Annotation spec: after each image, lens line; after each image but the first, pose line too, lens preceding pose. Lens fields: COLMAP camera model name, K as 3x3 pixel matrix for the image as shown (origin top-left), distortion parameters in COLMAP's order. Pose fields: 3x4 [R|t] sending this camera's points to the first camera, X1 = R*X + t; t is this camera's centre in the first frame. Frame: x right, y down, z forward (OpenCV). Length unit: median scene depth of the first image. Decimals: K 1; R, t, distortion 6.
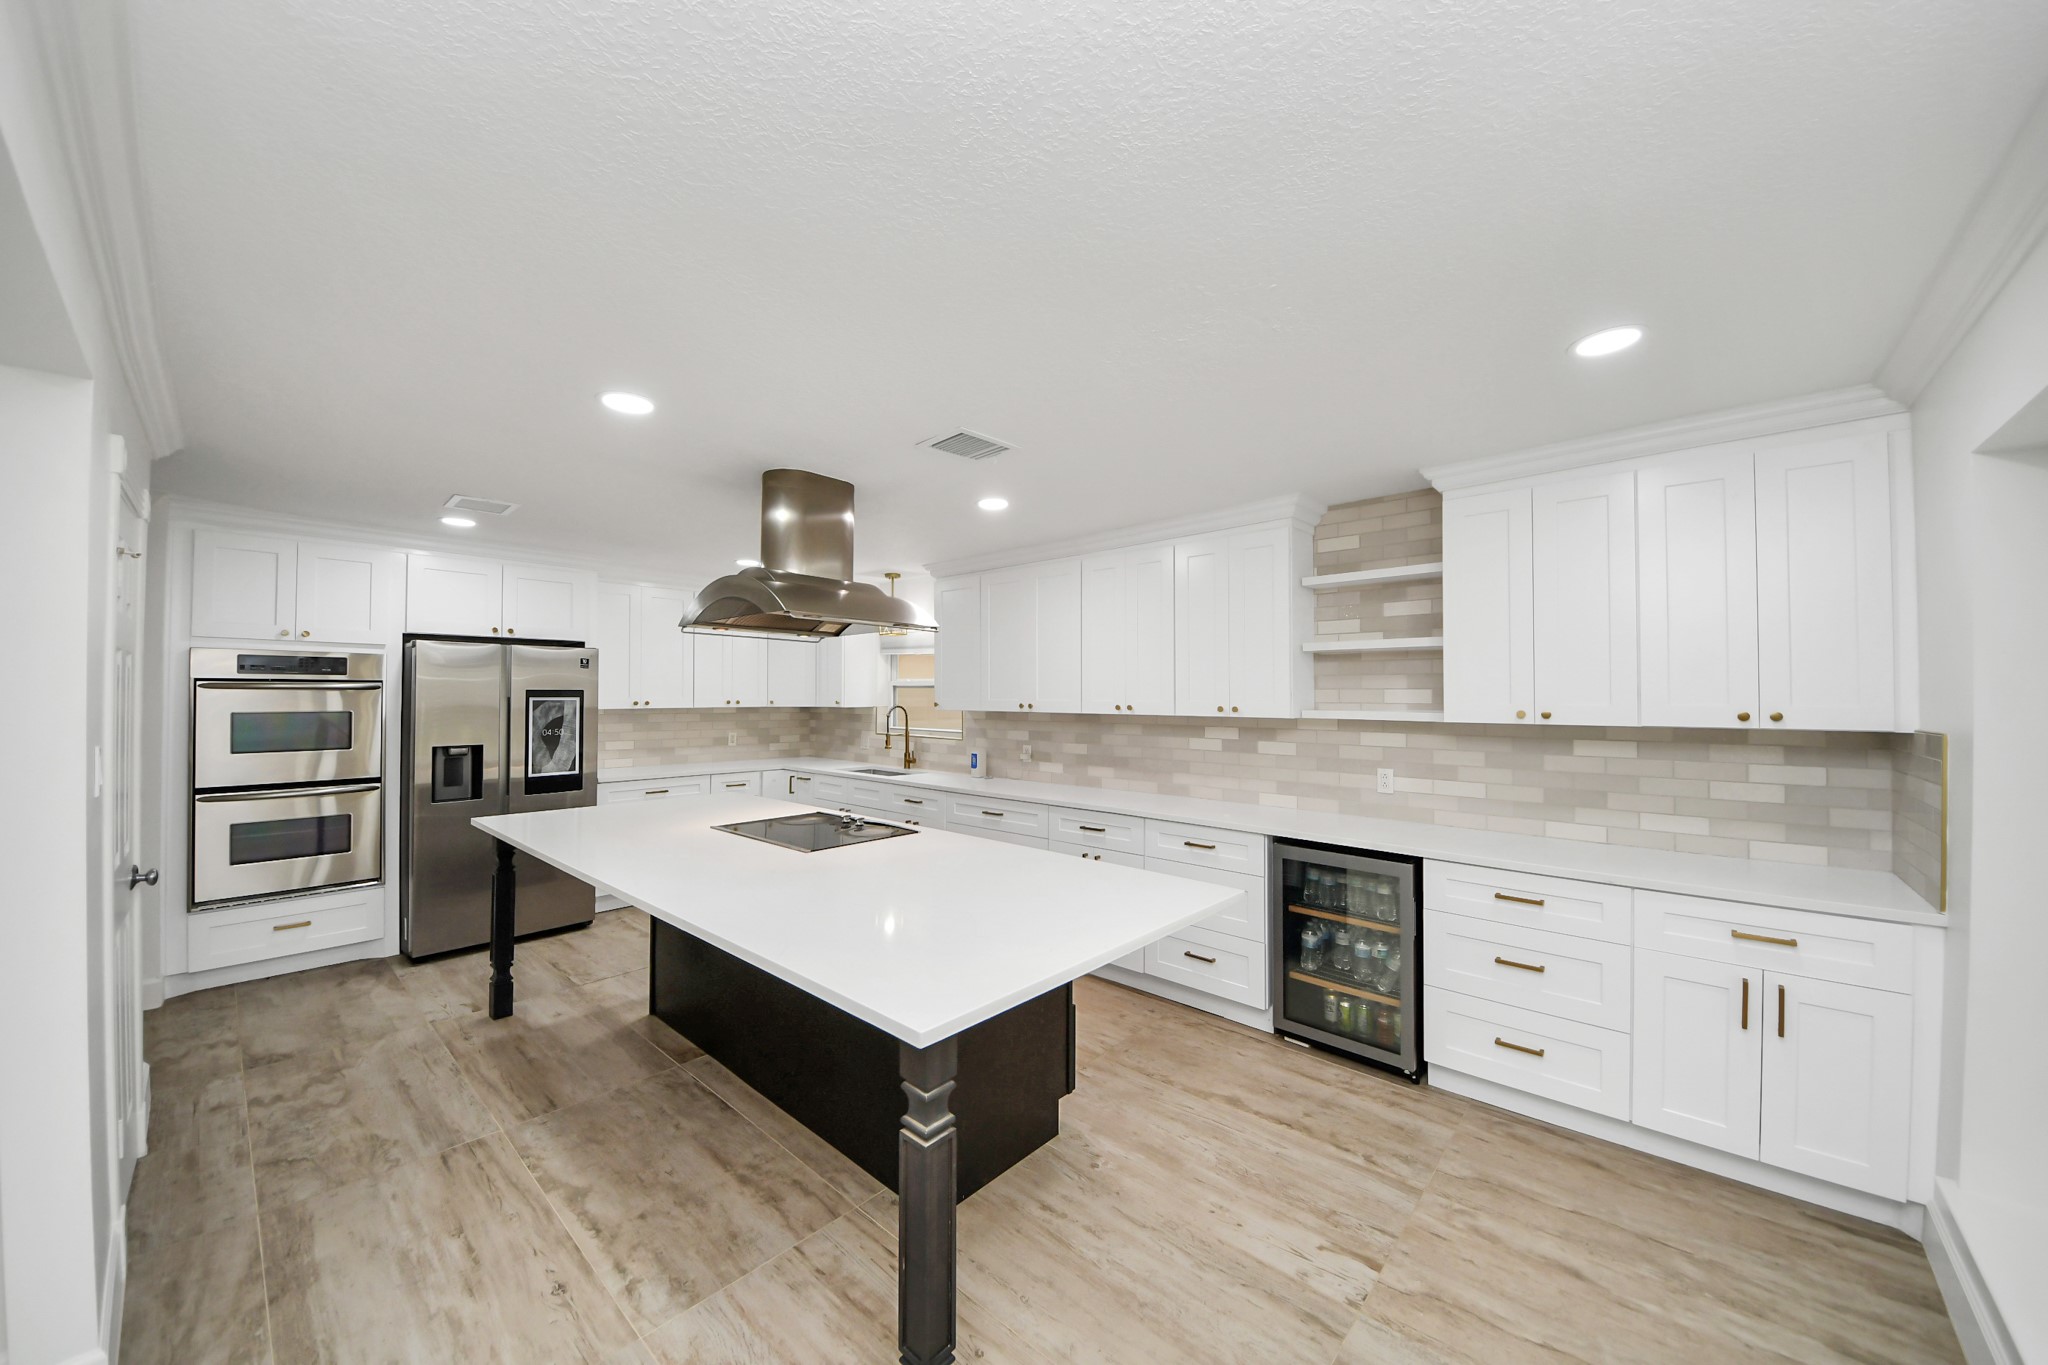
lens RADIAL K [[736.7, 0, 1028.4], [0, 736.7, 686.2], [0, 0, 1]] dist [0.001000, -0.000114]
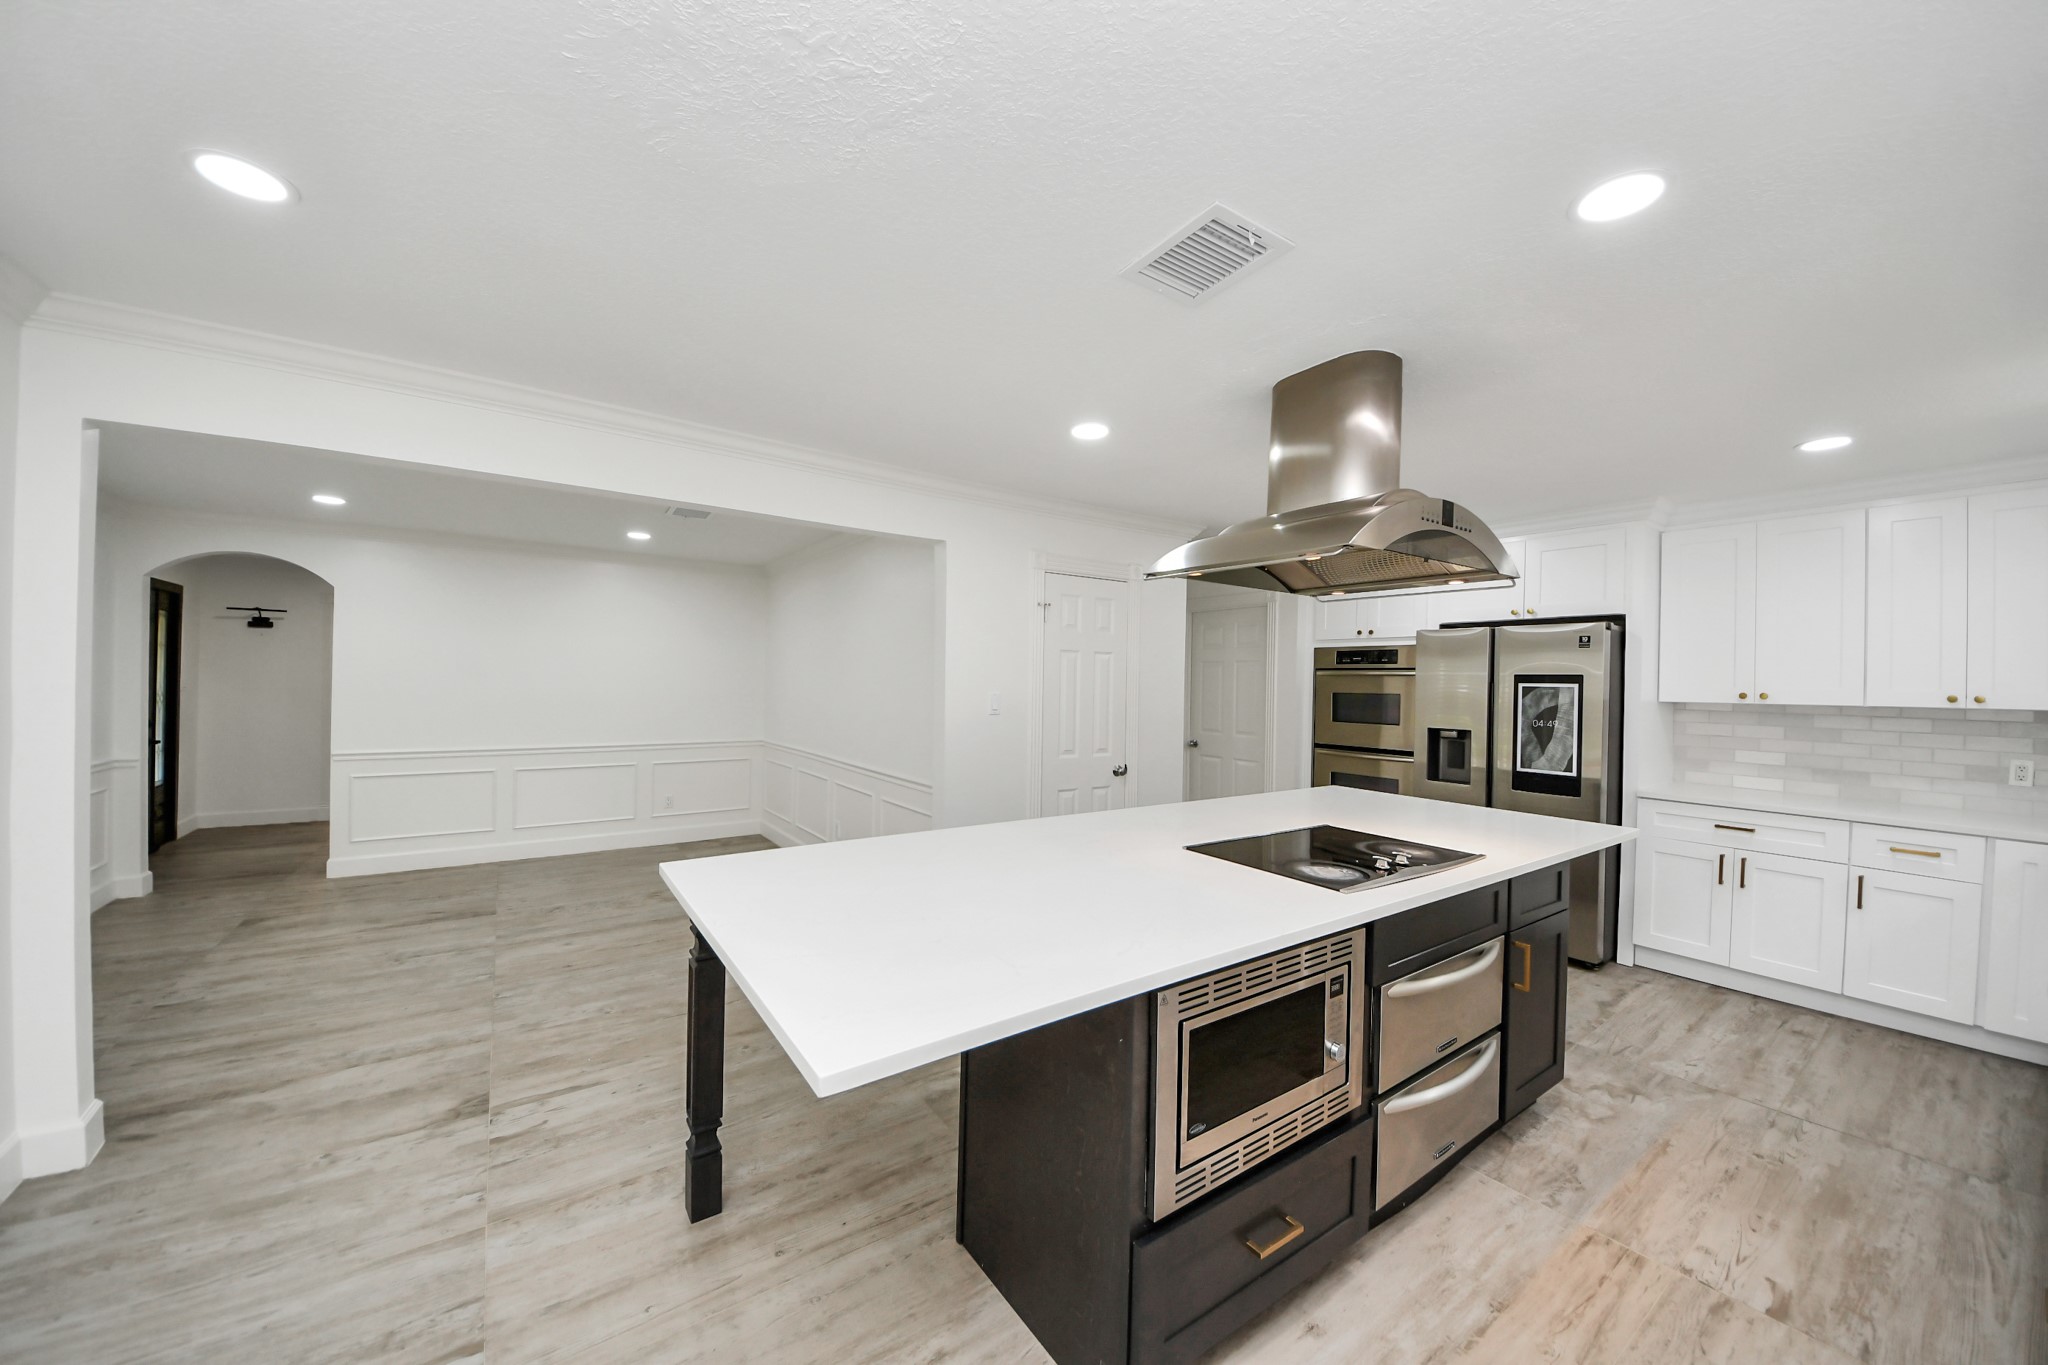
lens RADIAL K [[725.5, 0, 1009.8], [0, 725.5, 677.3], [0, 0, 1]] dist [-0.012868, -0.005085]
pose [[-0.240547, -0.010298, -0.970583, 0.382341], [-0.008826, 0.999926, -0.008422, 0.023457], [0.970597, 0.006540, -0.240620, 0.676081]]
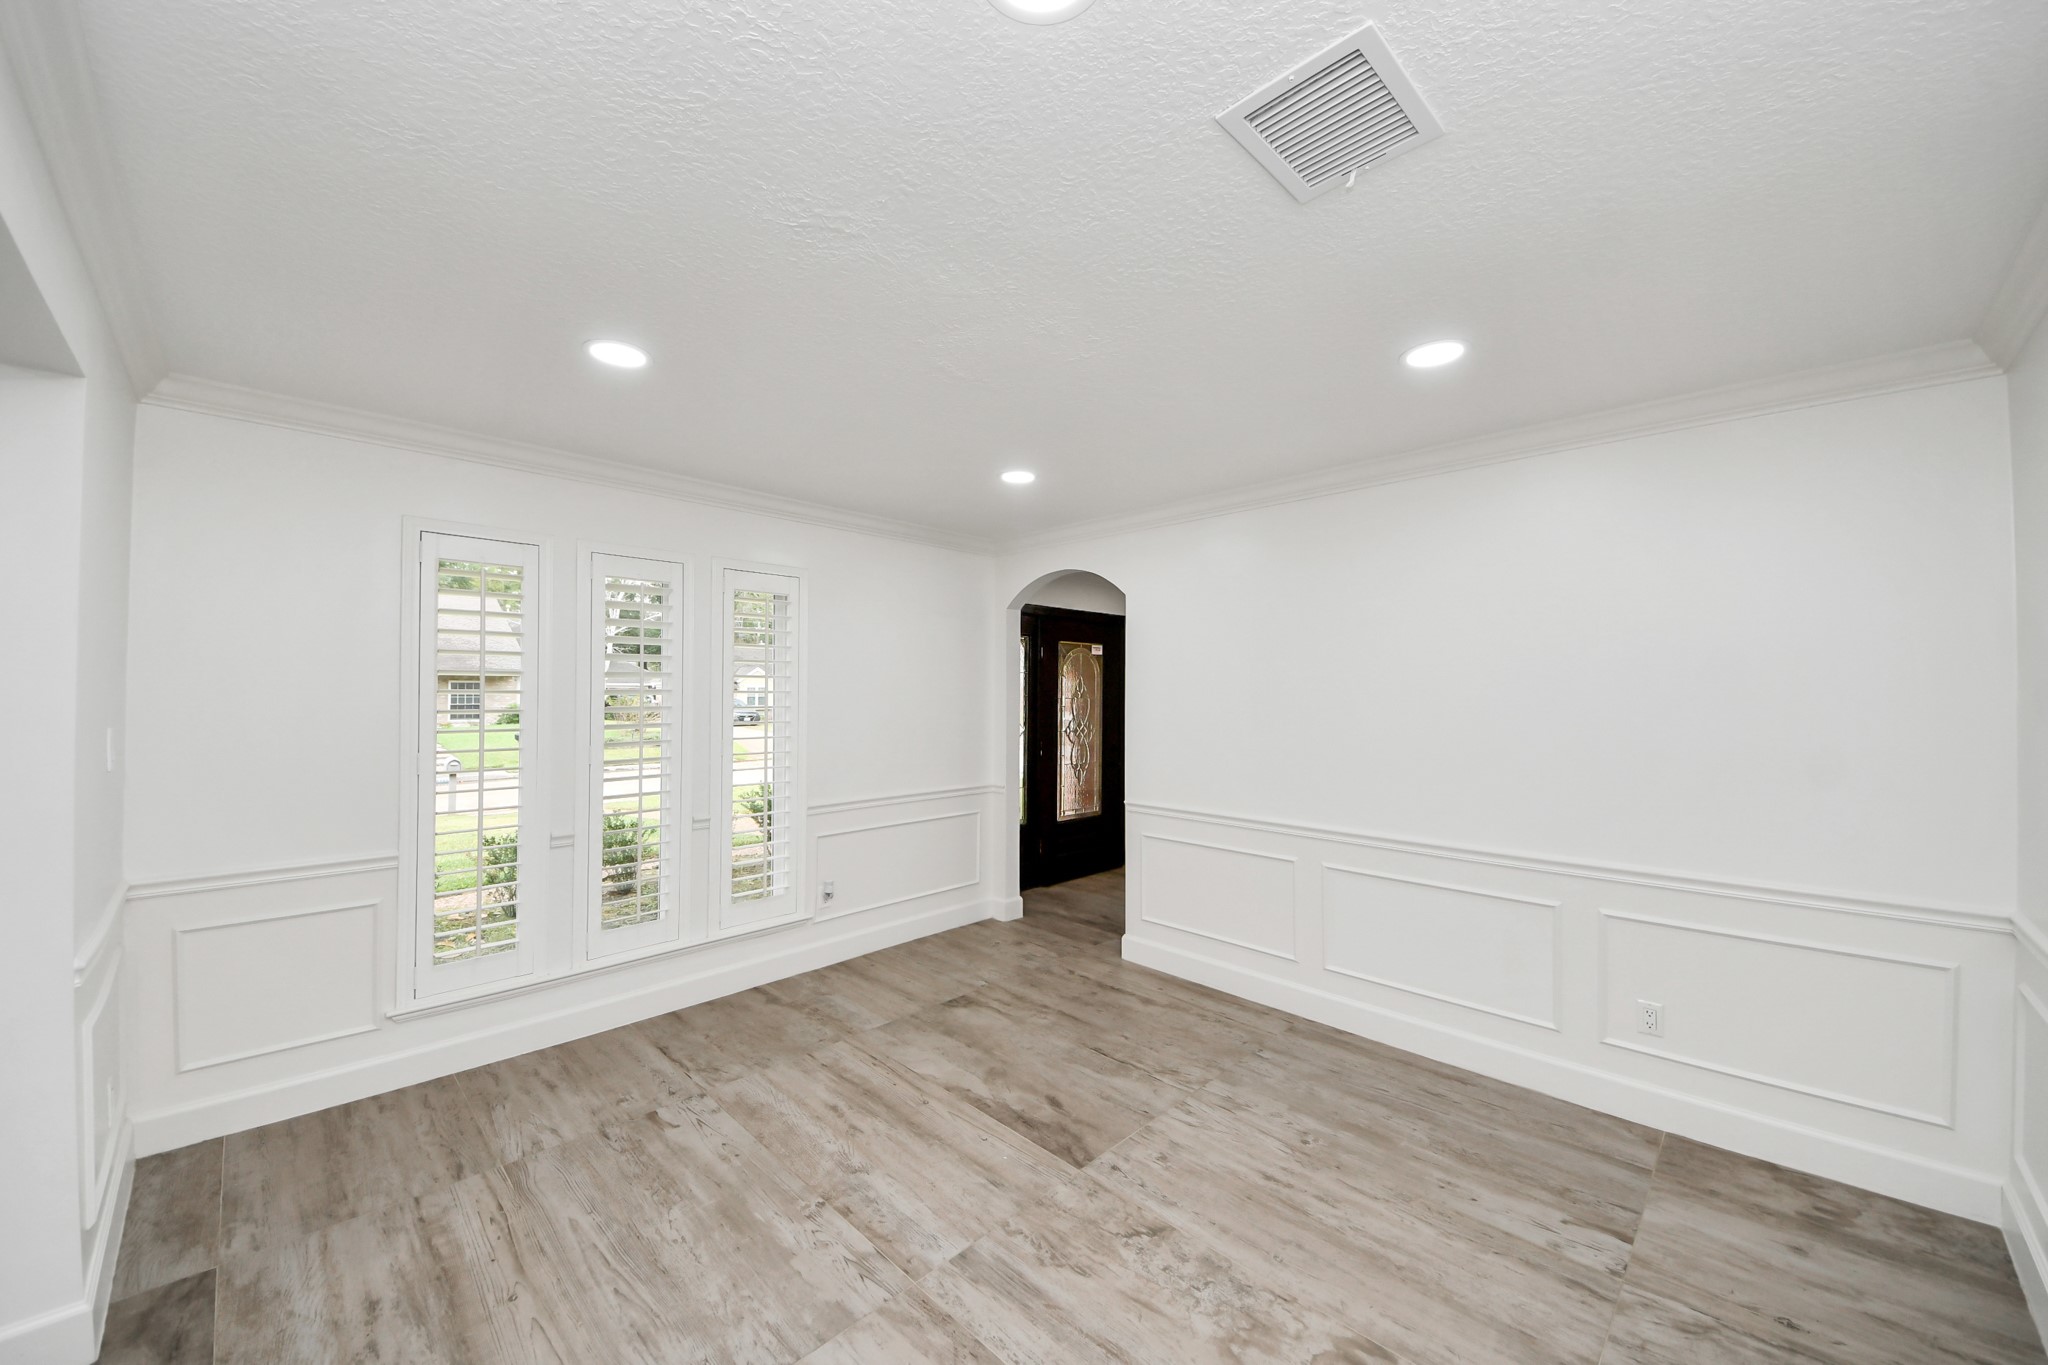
lens RADIAL K [[736.7, 0, 1028.4], [0, 736.7, 686.2], [0, 0, 1]] dist [0.001000, -0.000114]
pose [[-0.998498, -0.003320, 0.054691, -0.492812], [-0.004499, 0.999760, -0.021459, 0.027940], [-0.054607, -0.021673, -0.998273, 0.221289]]
